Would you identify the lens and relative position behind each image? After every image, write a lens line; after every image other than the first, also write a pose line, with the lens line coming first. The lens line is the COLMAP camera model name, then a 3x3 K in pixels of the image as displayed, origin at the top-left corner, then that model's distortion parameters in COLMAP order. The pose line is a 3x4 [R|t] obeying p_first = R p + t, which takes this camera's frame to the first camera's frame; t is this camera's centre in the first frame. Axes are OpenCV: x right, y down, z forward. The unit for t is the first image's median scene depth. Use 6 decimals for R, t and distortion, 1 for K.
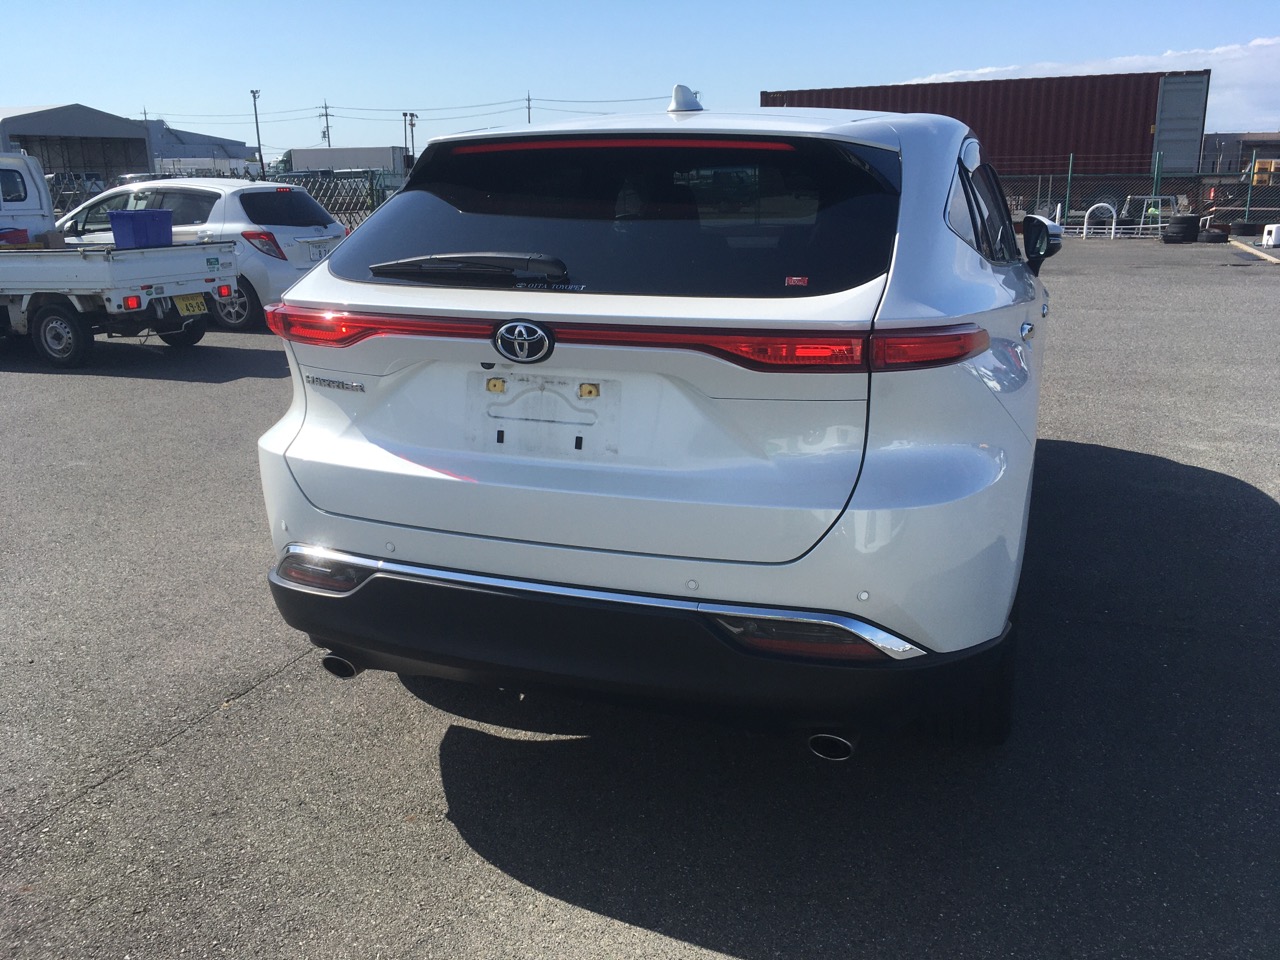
lens RADIAL K [[1105.2, 0, 640.0], [0, 1105.2, 480.0], [0, 0, 1]] dist [0.071918, -0.114428]
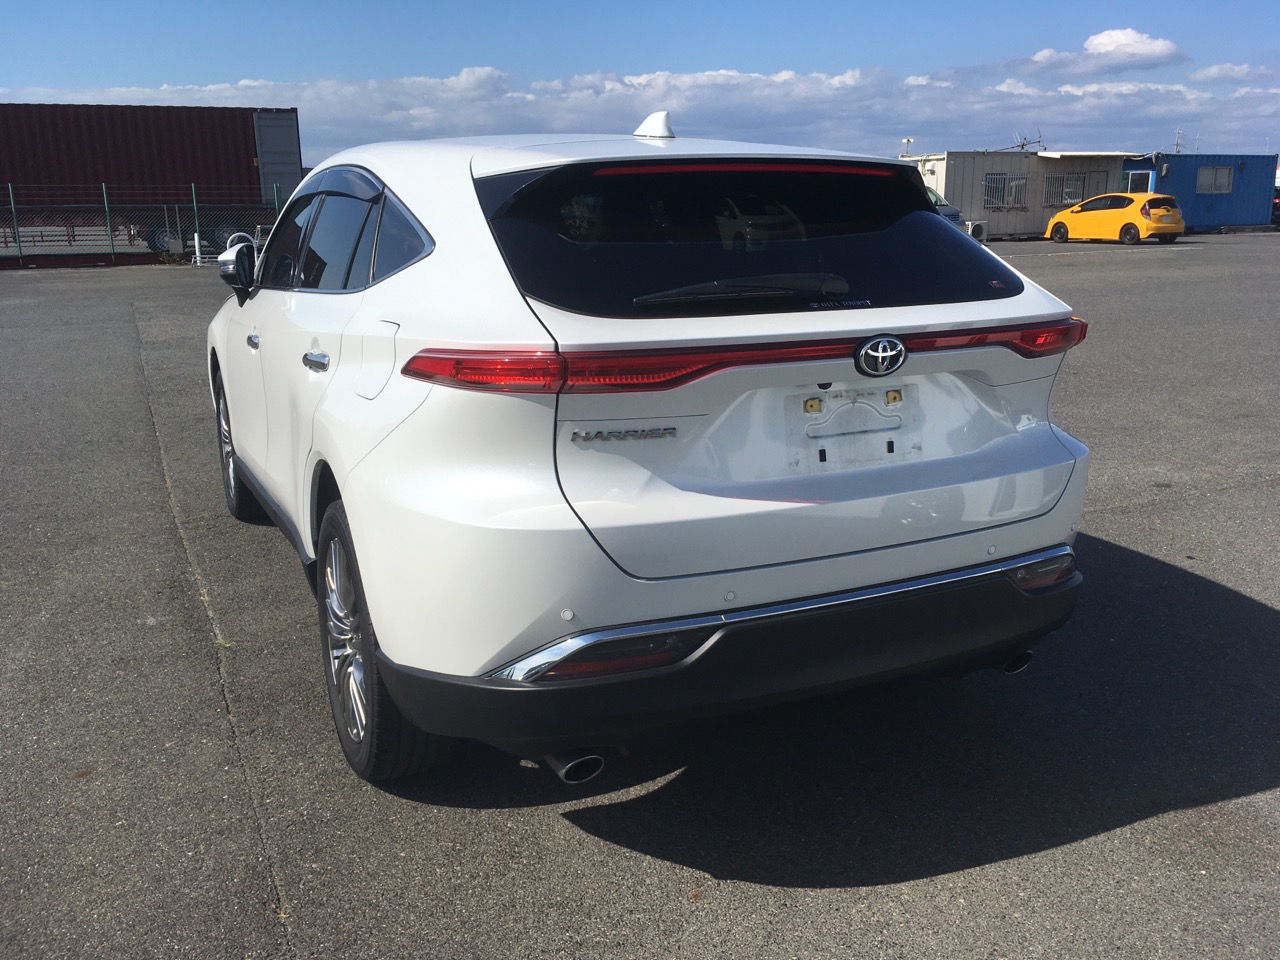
lens RADIAL K [[1105.2, 0, 640.0], [0, 1105.2, 480.0], [0, 0, 1]] dist [0.071918, -0.114428]
pose [[0.686702, -0.174195, 0.705760, -0.937519], [0.192219, 0.979820, 0.054810, -0.102709], [-0.701065, 0.098023, 0.706328, 0.401395]]
